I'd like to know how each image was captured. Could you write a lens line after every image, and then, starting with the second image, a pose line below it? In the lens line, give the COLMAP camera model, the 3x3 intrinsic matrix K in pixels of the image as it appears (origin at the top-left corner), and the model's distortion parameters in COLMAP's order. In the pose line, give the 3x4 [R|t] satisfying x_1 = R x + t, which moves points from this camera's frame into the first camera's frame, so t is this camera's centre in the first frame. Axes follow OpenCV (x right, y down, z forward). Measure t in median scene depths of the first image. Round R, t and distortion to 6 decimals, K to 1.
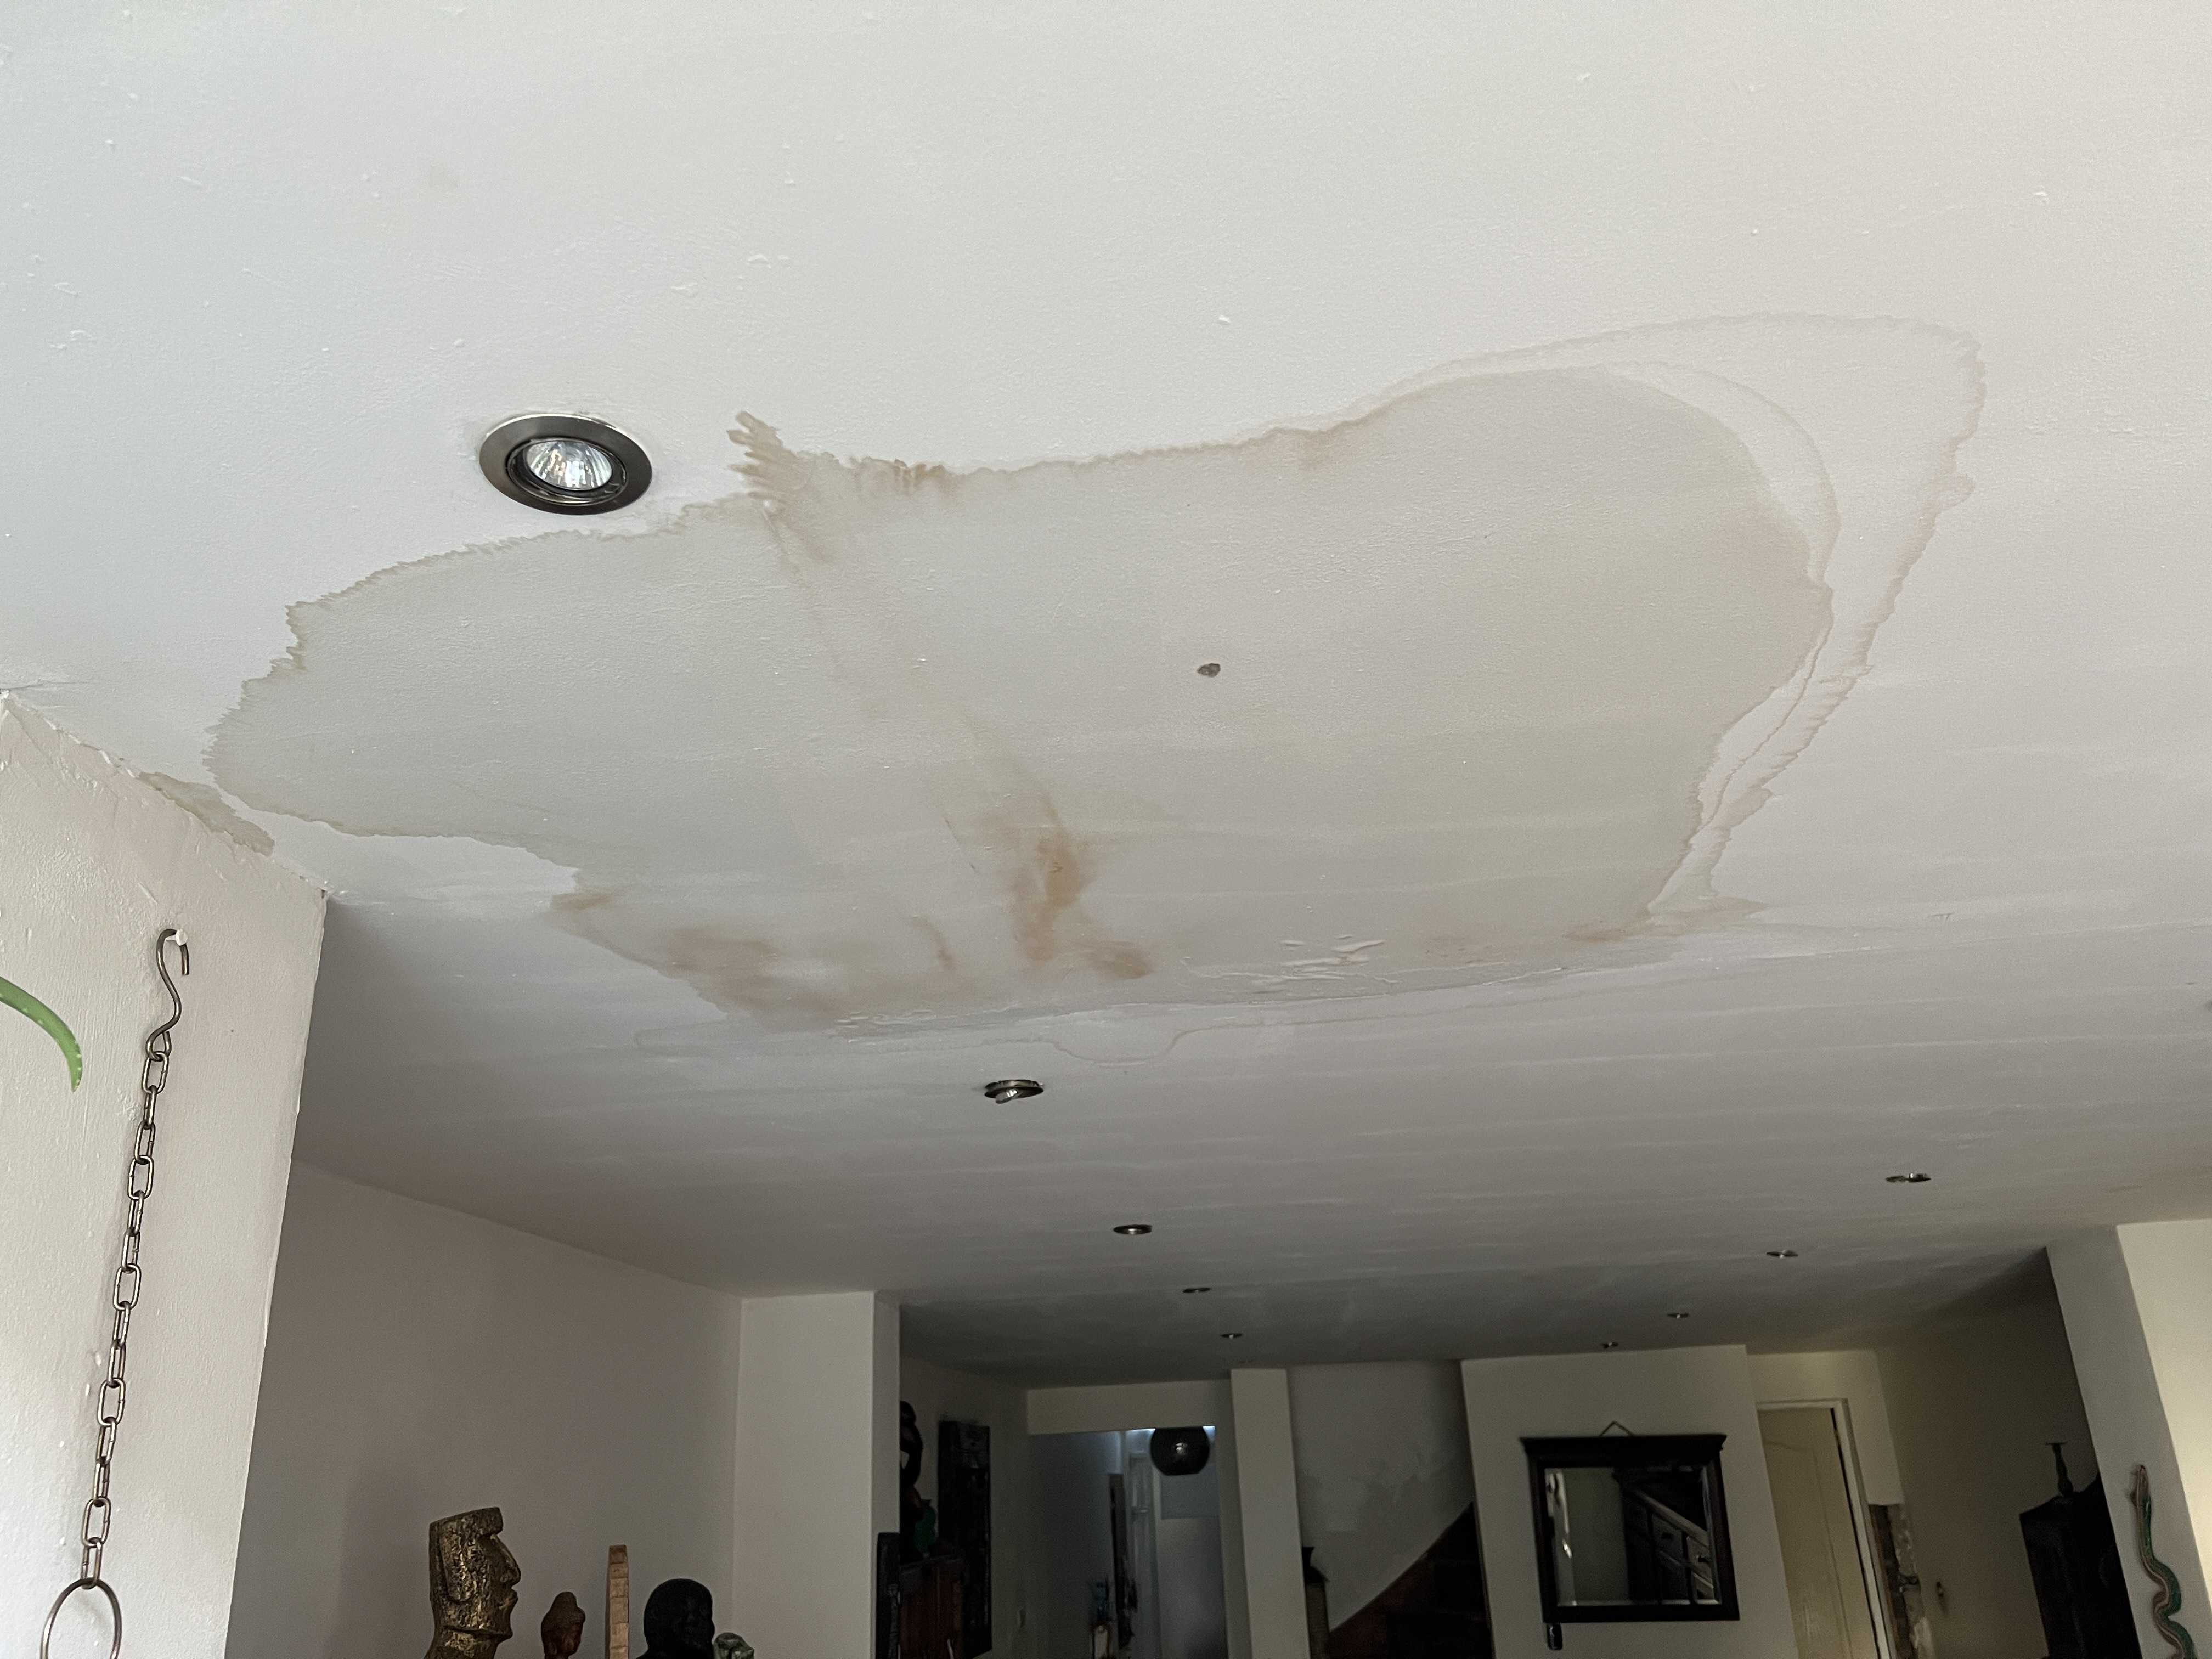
lens RADIAL K [[1661.0, 0, 1099.2], [0, 1661.0, 828.6], [0, 0, 1]] dist [0.052812, -0.058377]
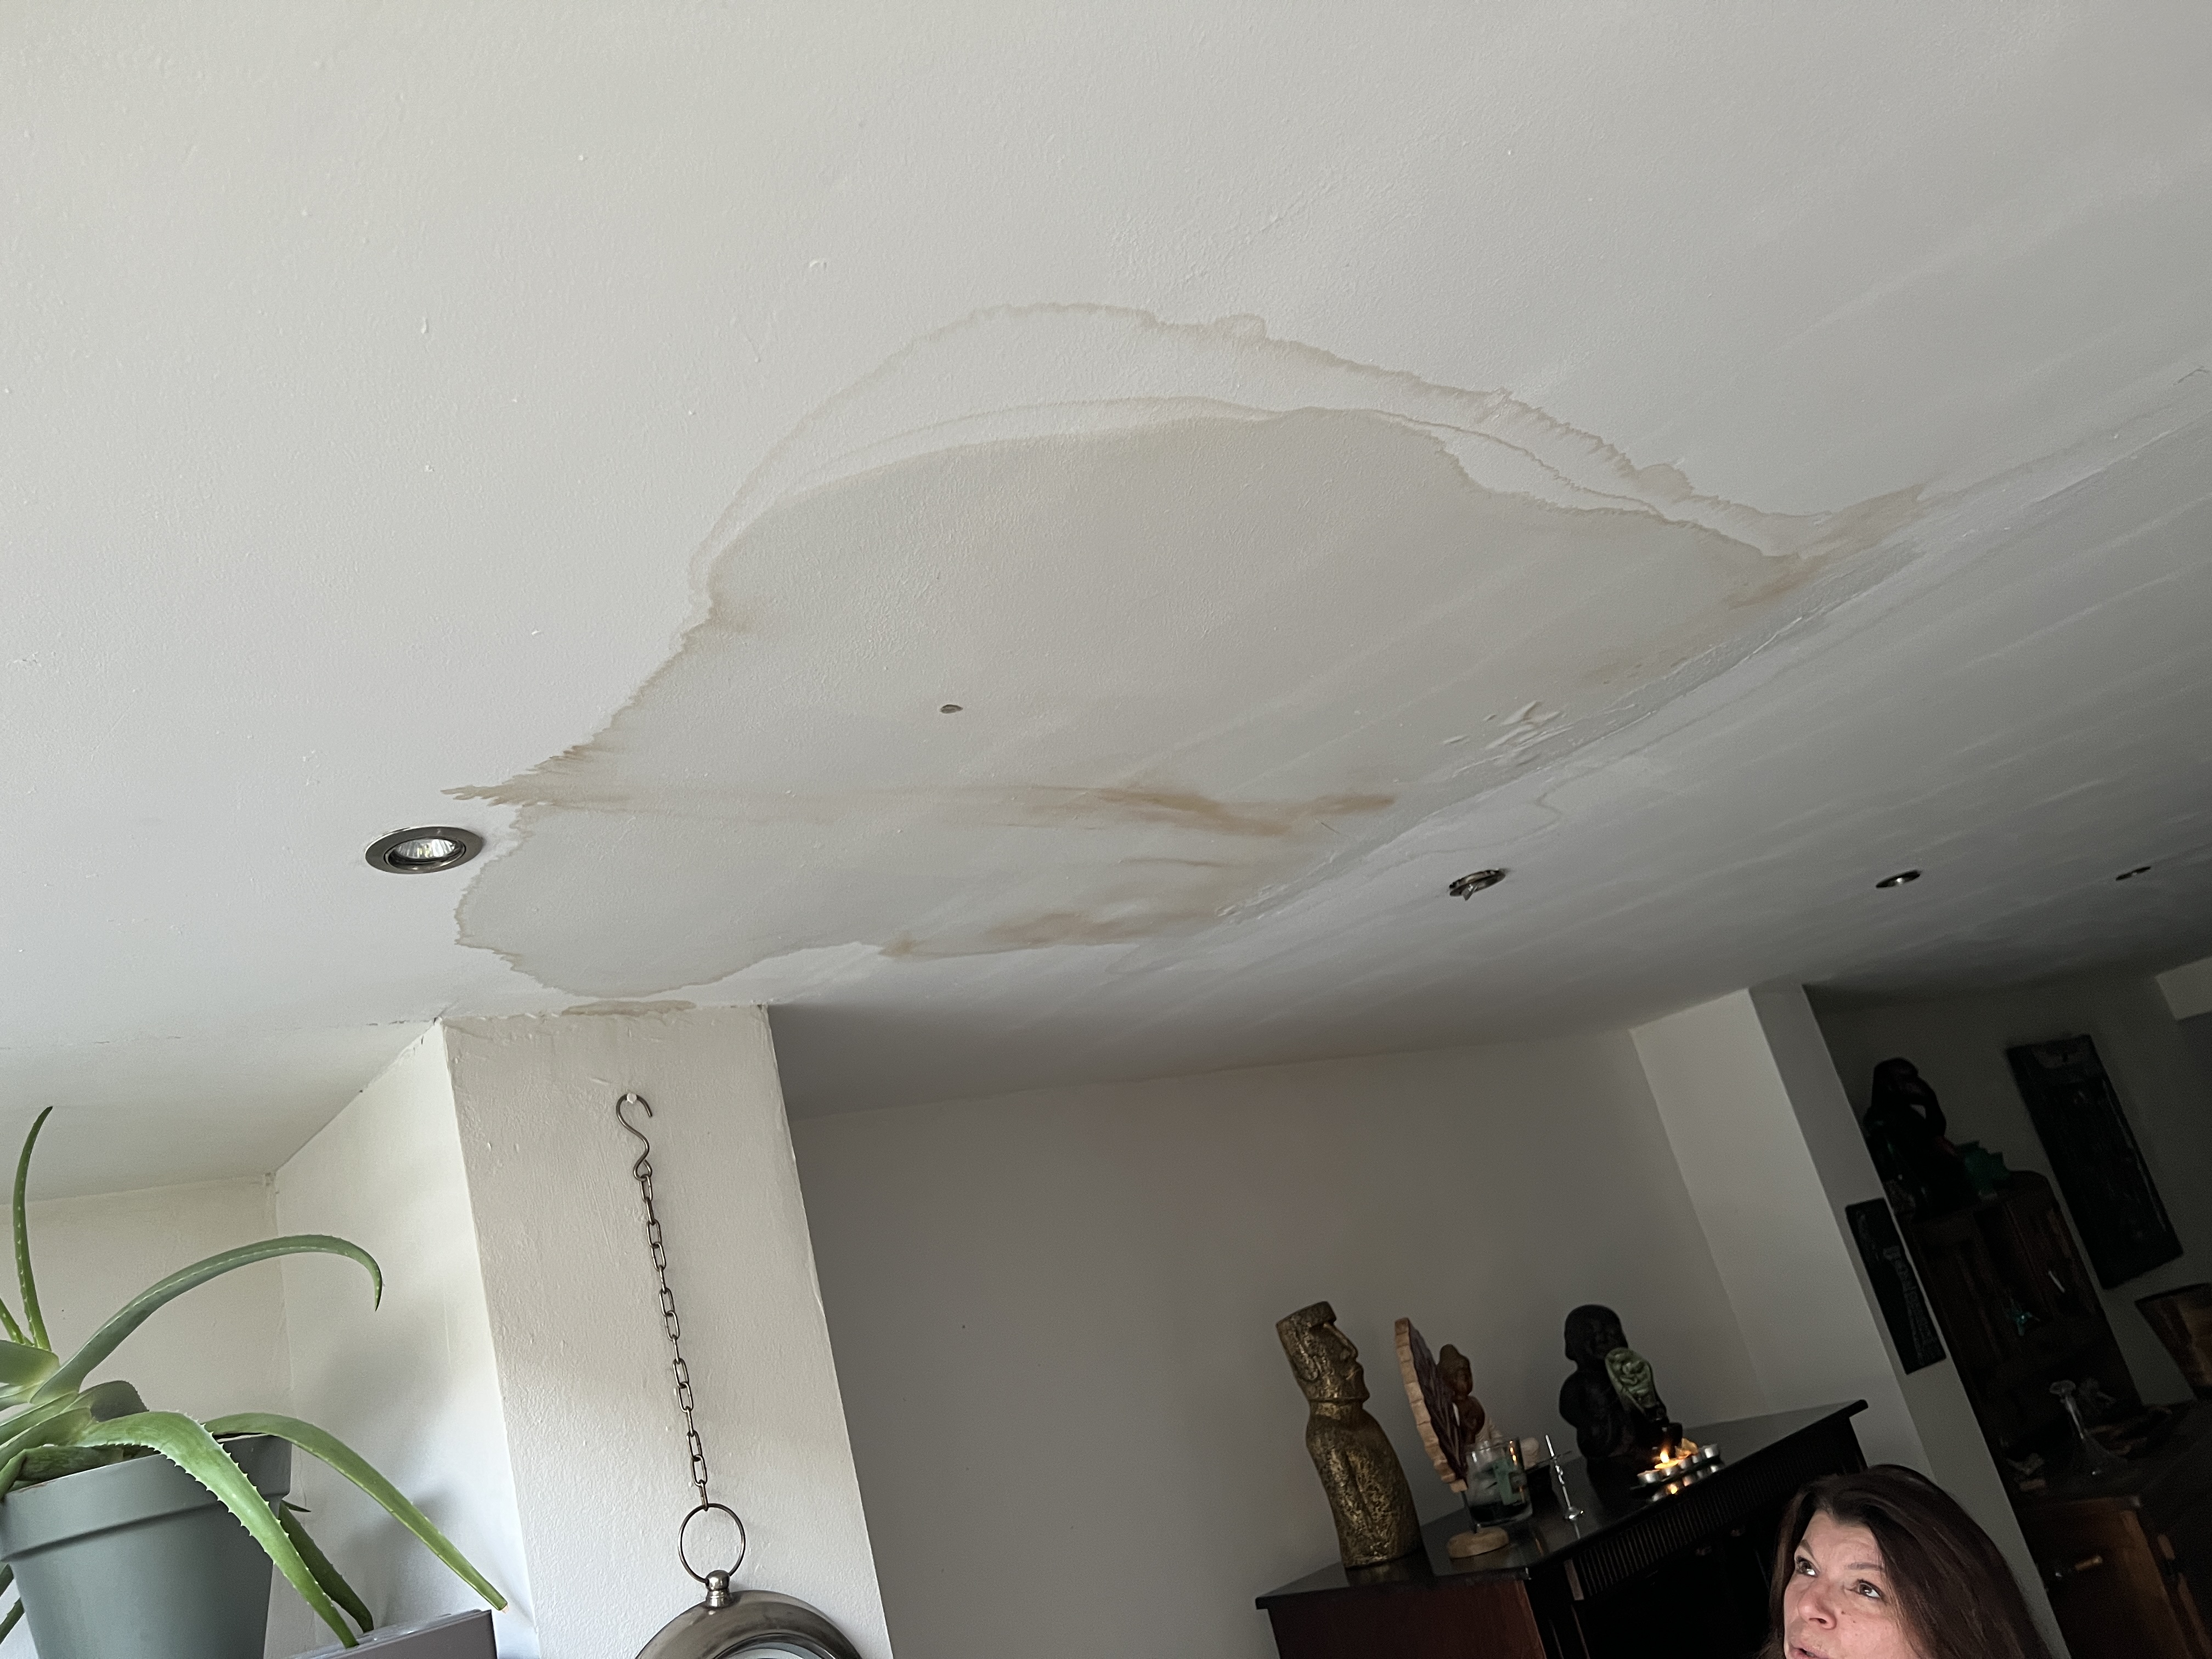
lens RADIAL K [[1661.0, 0, 1099.2], [0, 1661.0, 828.6], [0, 0, 1]] dist [0.052812, -0.058377]
pose [[0.725848, -0.343329, -0.596046, 0.668866], [0.441650, 0.896937, 0.021183, 0.001458], [0.527343, -0.278619, 0.802671, 0.078012]]
